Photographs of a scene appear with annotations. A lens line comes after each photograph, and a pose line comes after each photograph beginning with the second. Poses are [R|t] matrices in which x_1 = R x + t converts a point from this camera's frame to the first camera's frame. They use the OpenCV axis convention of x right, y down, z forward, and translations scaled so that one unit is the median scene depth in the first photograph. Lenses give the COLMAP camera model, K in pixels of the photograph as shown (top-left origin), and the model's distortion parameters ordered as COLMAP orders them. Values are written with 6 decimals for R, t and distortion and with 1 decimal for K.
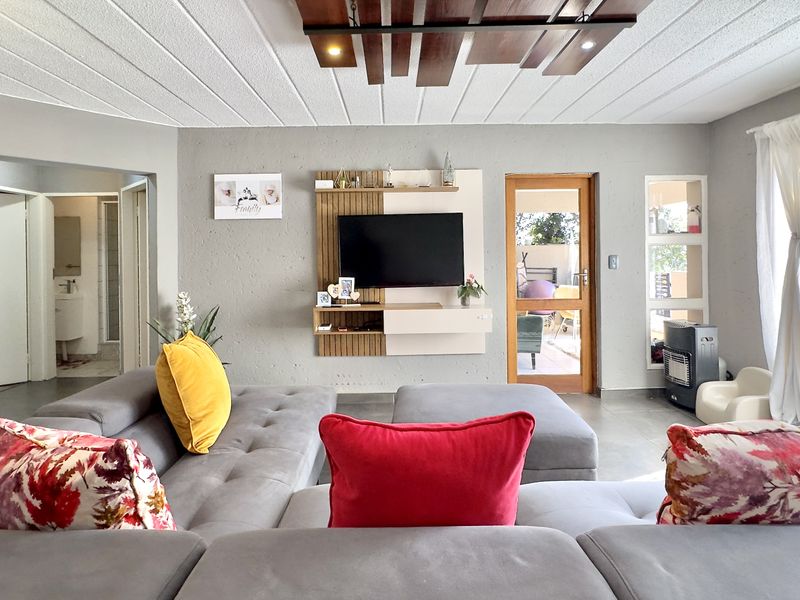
lens RADIAL K [[453.6, 0, 398.4], [0, 453.6, 255.6], [0, 0, 1]] dist [0.001904, -0.000577]
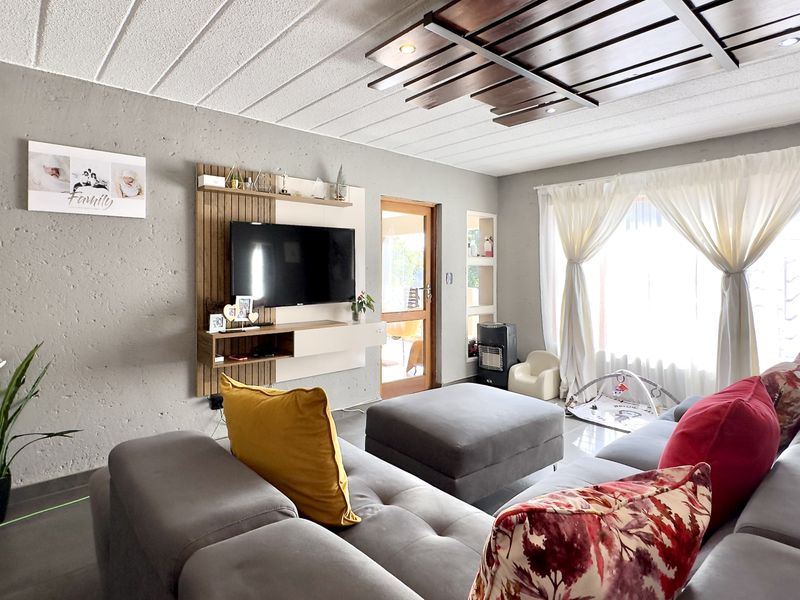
lens RADIAL K [[446.9, 0, 397.1], [0, 446.9, 268.5], [0, 0, 1]] dist [-0.001030, -0.000976]
pose [[0.755473, 0.016390, 0.654975, -0.425239], [-0.007989, 0.999843, -0.015805, 0.008226], [-0.655131, 0.006708, 0.755486, 0.184085]]
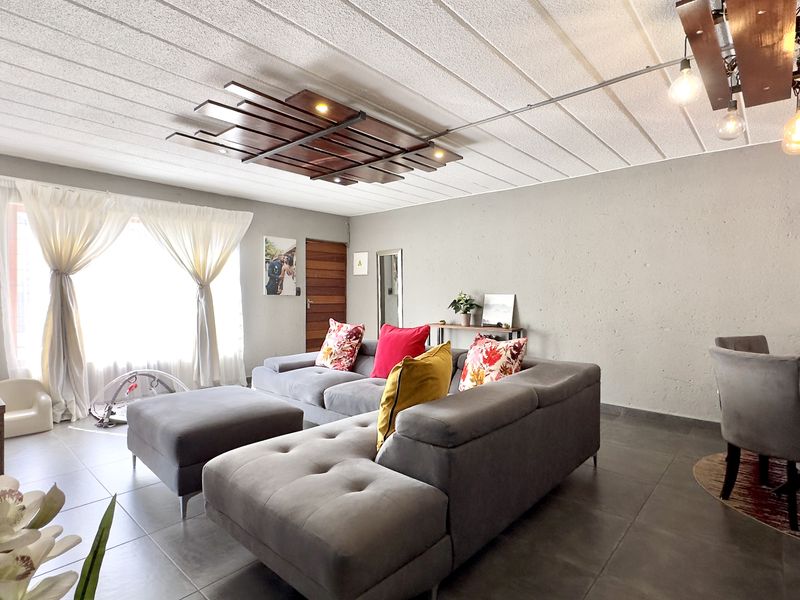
lens RADIAL K [[424.6, 0, 400.0], [0, 424.6, 300.0], [0, 0, 1]] dist [0.000751, 0.000083]
pose [[-0.733783, -0.011364, 0.679288, -0.609263], [0.000792, 0.999845, 0.017583, 0.017469], [-0.679383, 0.013440, -0.733661, 0.961976]]
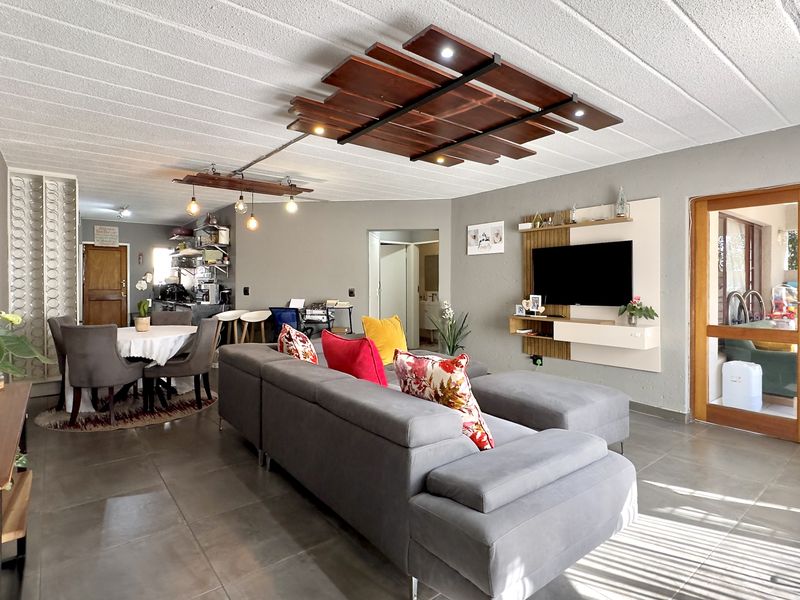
lens RADIAL K [[435.0, 0, 380.9], [0, 435.0, 284.4], [0, 0, 1]] dist [0.000067, -0.000162]
pose [[0.594081, 0.014752, -0.804270, 0.616482], [-0.008840, 0.999891, 0.011810, 0.005441], [0.804356, 0.000094, 0.594147, -0.118812]]
